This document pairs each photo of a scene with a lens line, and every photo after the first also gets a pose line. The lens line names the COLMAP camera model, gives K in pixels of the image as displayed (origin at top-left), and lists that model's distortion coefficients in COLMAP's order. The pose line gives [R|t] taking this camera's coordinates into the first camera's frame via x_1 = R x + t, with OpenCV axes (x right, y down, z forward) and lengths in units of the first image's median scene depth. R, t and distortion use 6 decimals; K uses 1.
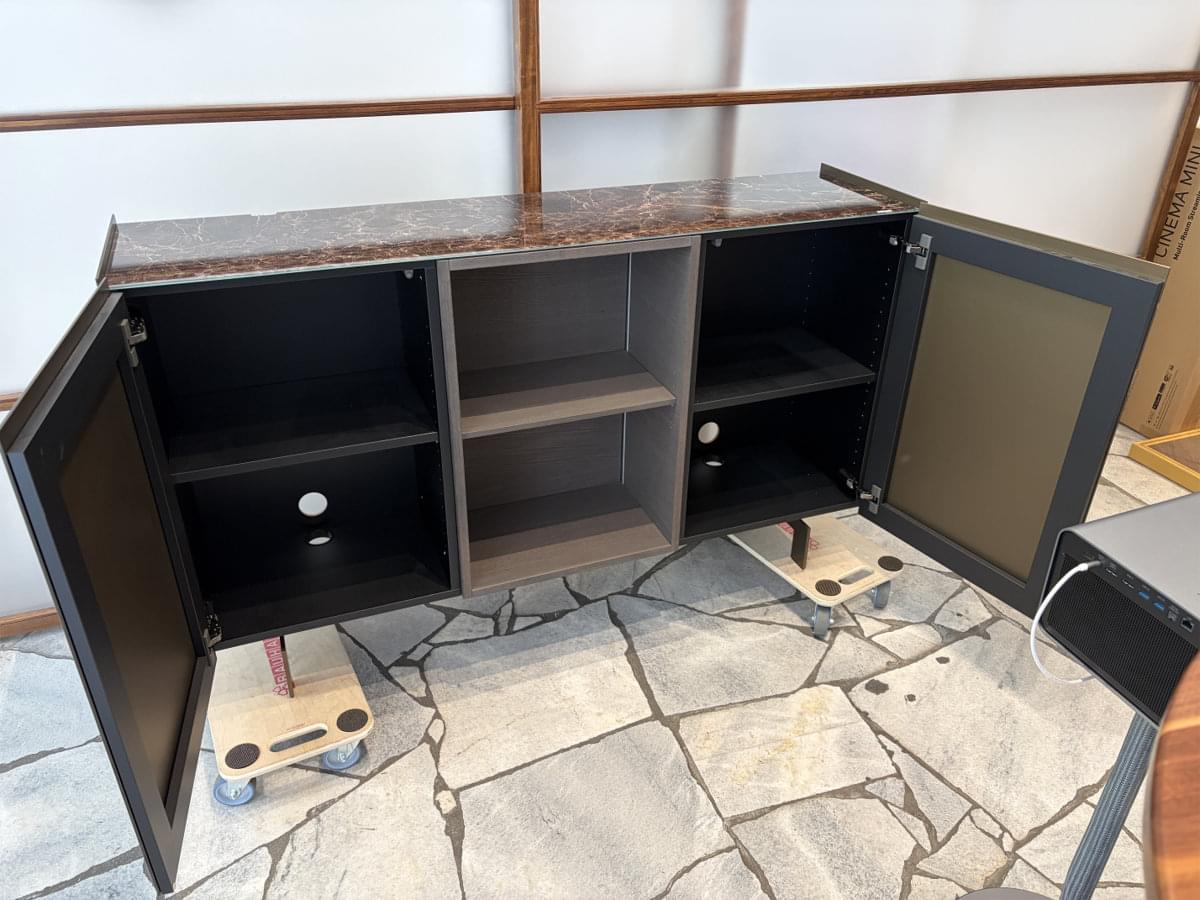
lens RADIAL K [[909.7, 0, 606.4], [0, 909.7, 447.9], [0, 0, 1]] dist [0.038554, -0.039701]
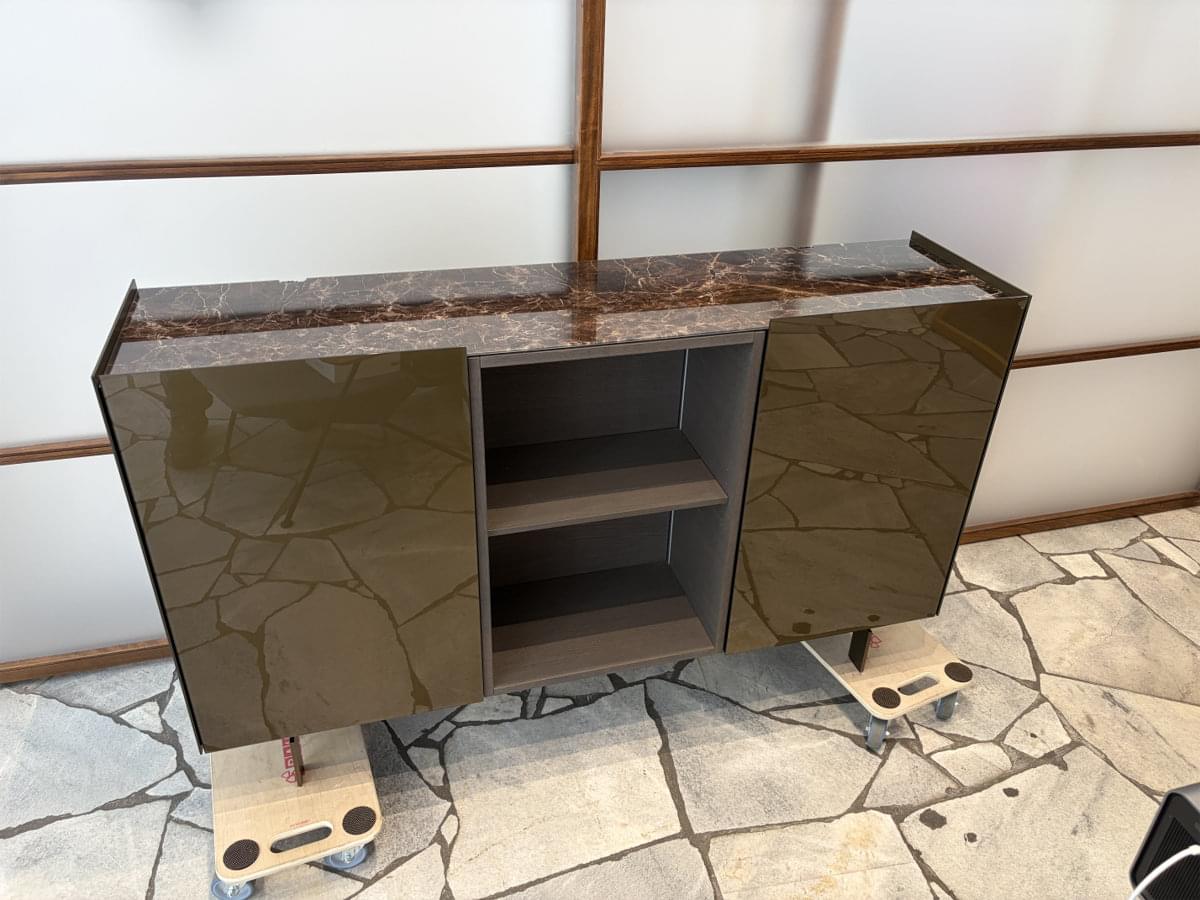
lens RADIAL K [[909.7, 0, 605.3], [0, 909.7, 453.9], [0, 0, 1]] dist [0.038554, -0.039701]
pose [[0.994916, 0.063991, -0.077759, 0.021164], [-0.061327, 0.997462, 0.036174, -0.115499], [0.079877, -0.031221, 0.996316, 0.083375]]
